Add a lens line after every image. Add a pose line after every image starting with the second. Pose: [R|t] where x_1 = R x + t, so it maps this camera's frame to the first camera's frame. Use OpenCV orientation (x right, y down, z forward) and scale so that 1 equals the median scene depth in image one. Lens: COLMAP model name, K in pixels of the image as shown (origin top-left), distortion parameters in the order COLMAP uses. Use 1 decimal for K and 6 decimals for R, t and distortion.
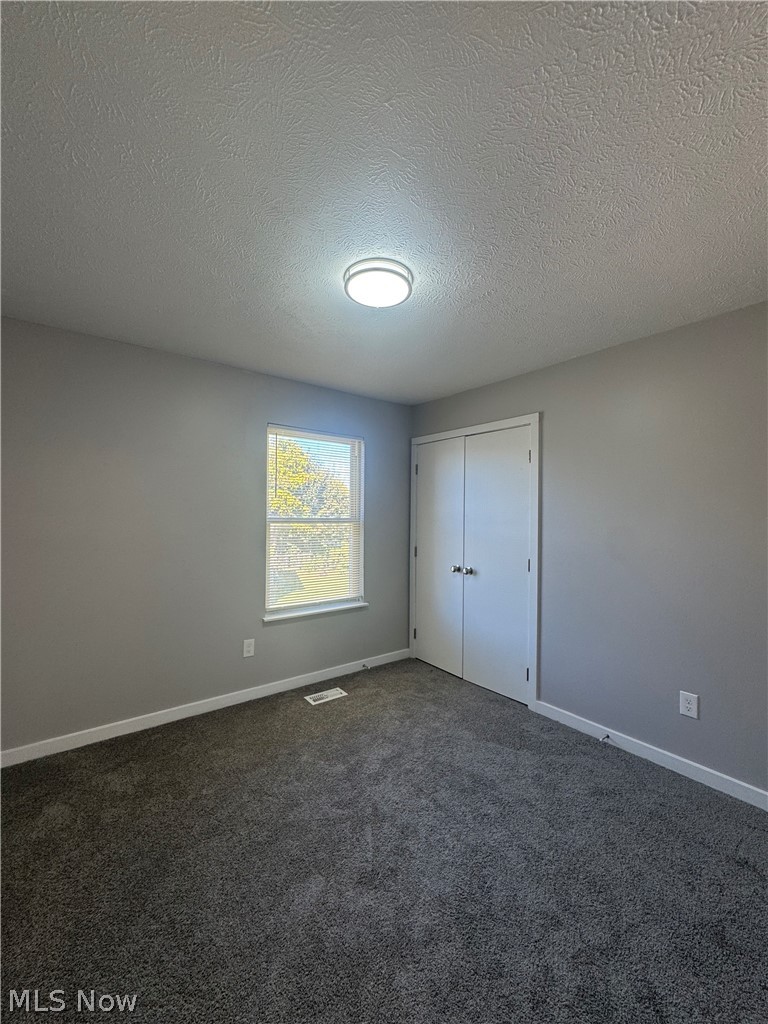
lens RADIAL K [[411.1, 0, 384.0], [0, 411.1, 512.0], [0, 0, 1]] dist [0.000133, 0.000135]
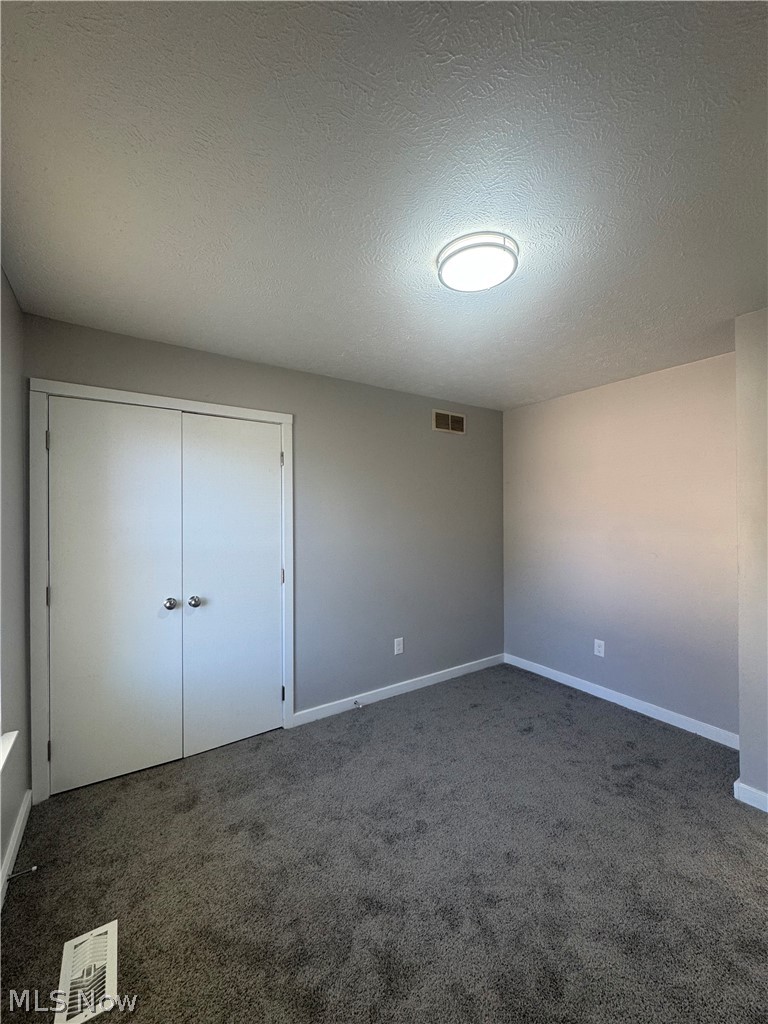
lens RADIAL K [[409.7, 0, 386.3], [0, 409.7, 515.6], [0, 0, 1]] dist [0.000737, 0.000188]
pose [[0.064101, -0.014440, 0.997839, -0.564290], [-0.002345, 0.999890, 0.014621, -0.021705], [-0.997941, -0.003278, 0.064060, 0.722318]]
